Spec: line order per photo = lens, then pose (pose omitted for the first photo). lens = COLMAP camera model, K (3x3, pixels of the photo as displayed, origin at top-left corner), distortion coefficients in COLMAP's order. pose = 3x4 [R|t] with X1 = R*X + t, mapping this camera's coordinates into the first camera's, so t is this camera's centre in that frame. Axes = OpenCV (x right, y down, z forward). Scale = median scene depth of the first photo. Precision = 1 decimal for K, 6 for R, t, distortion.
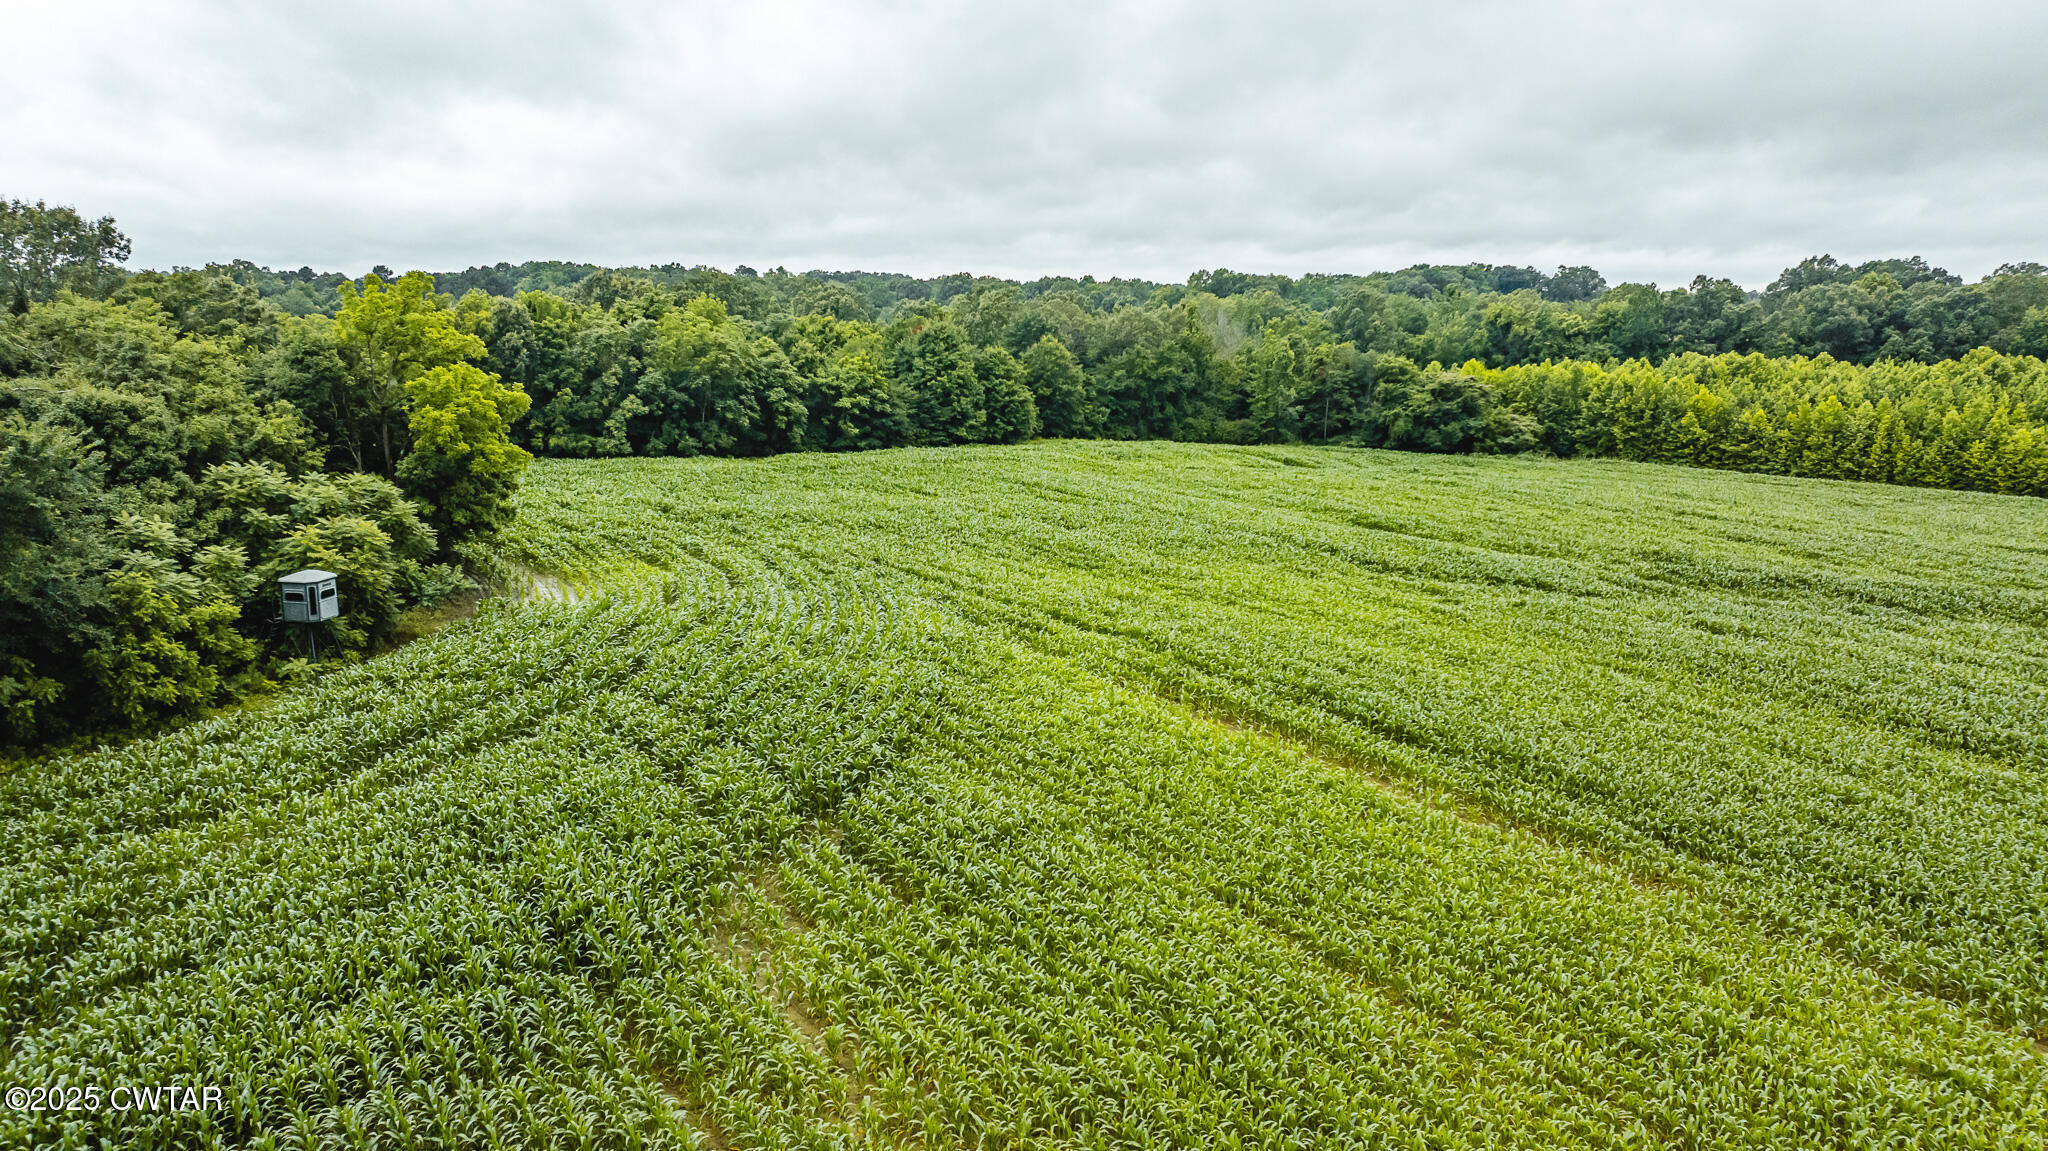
lens RADIAL K [[1450.8, 0, 1024.0], [0, 1450.8, 575.5], [0, 0, 1]] dist [-0.019119, 0.027380]
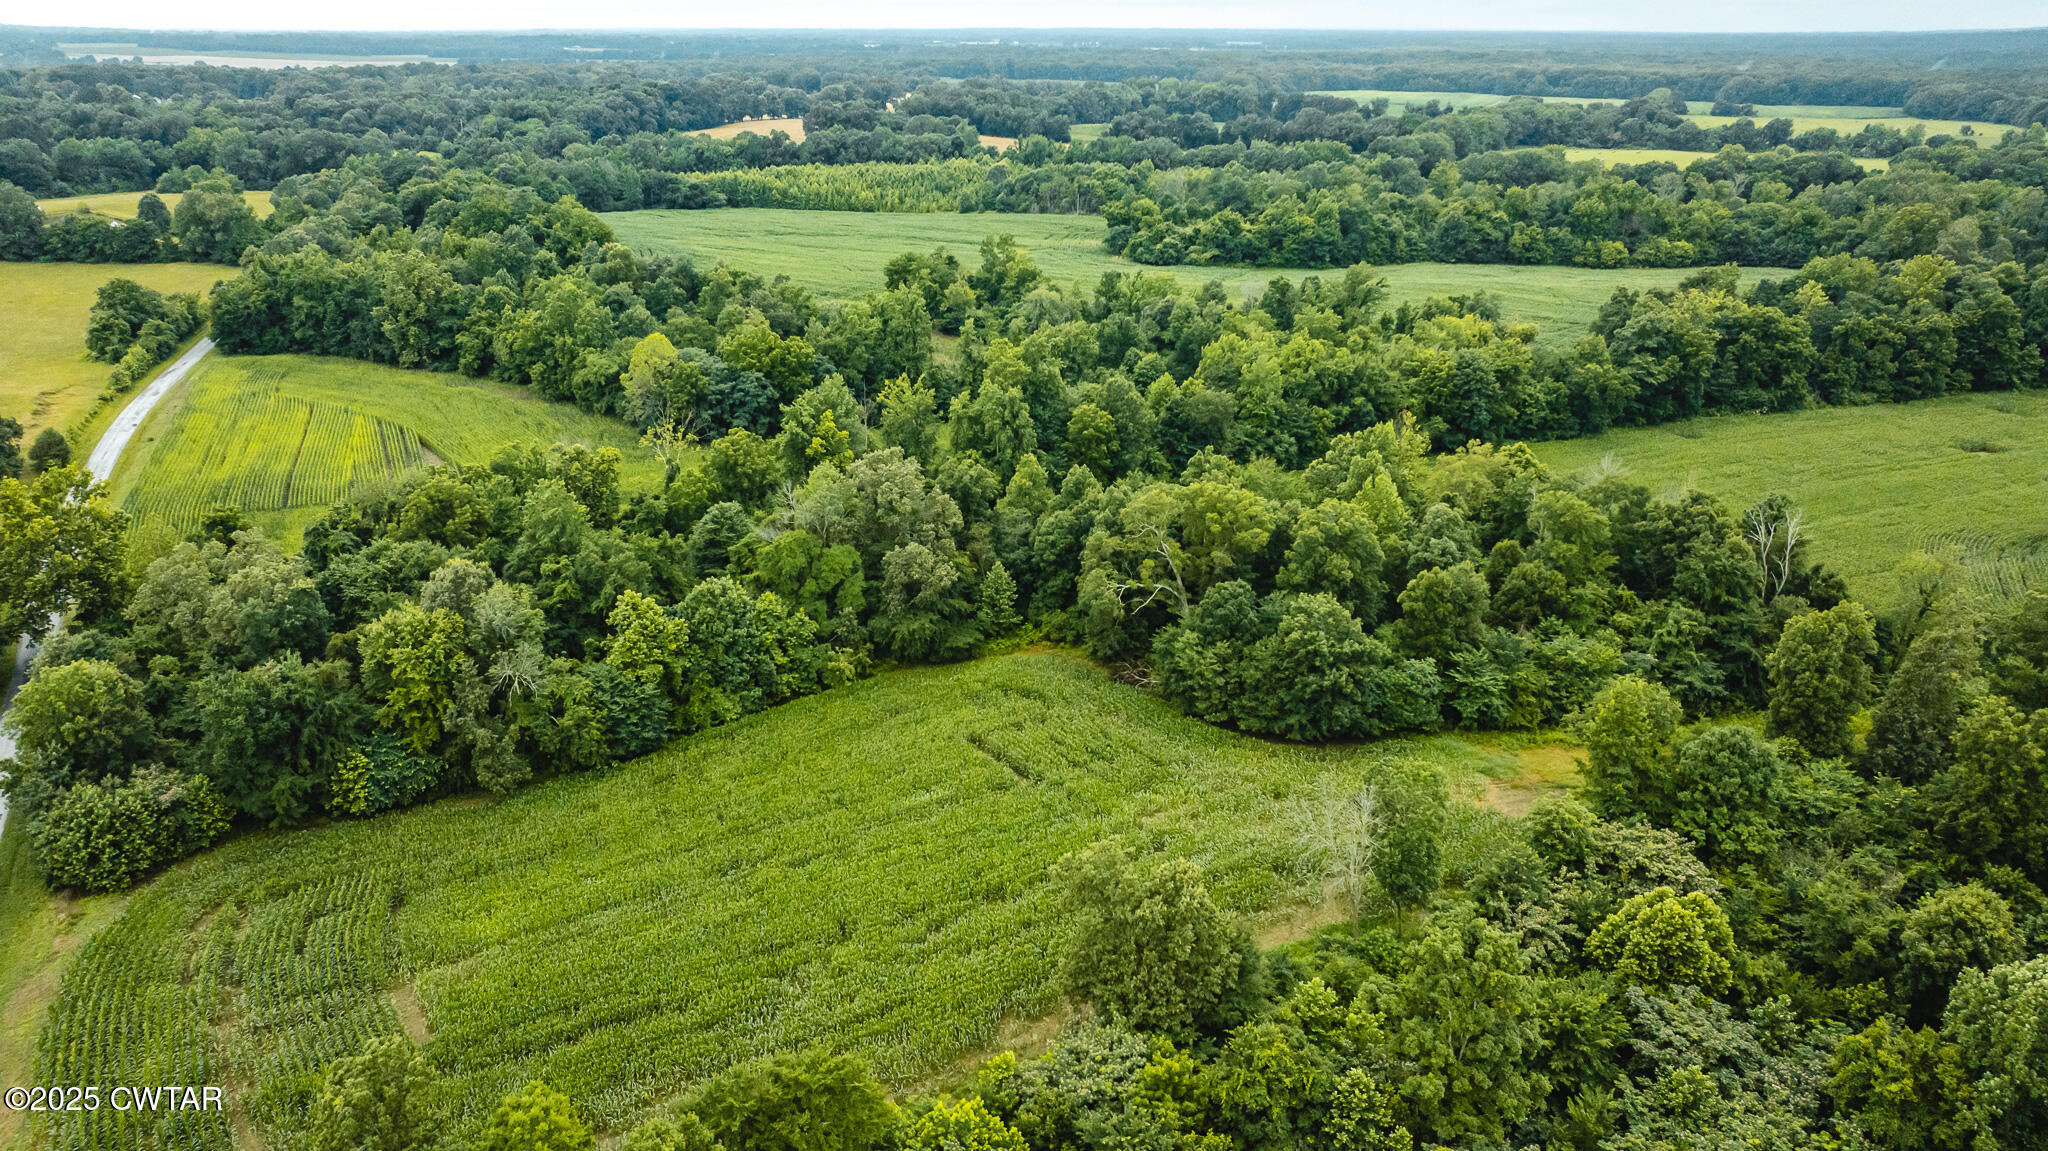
lens RADIAL K [[1472.5, 0, 1024.0], [0, 1472.5, 575.5], [0, 0, 1]] dist [-0.016904, 0.003316]
pose [[0.834910, -0.190240, 0.516463, -0.789005], [0.099784, 0.975134, 0.197881, 0.108803], [-0.541265, -0.113678, 0.833132, -1.807928]]
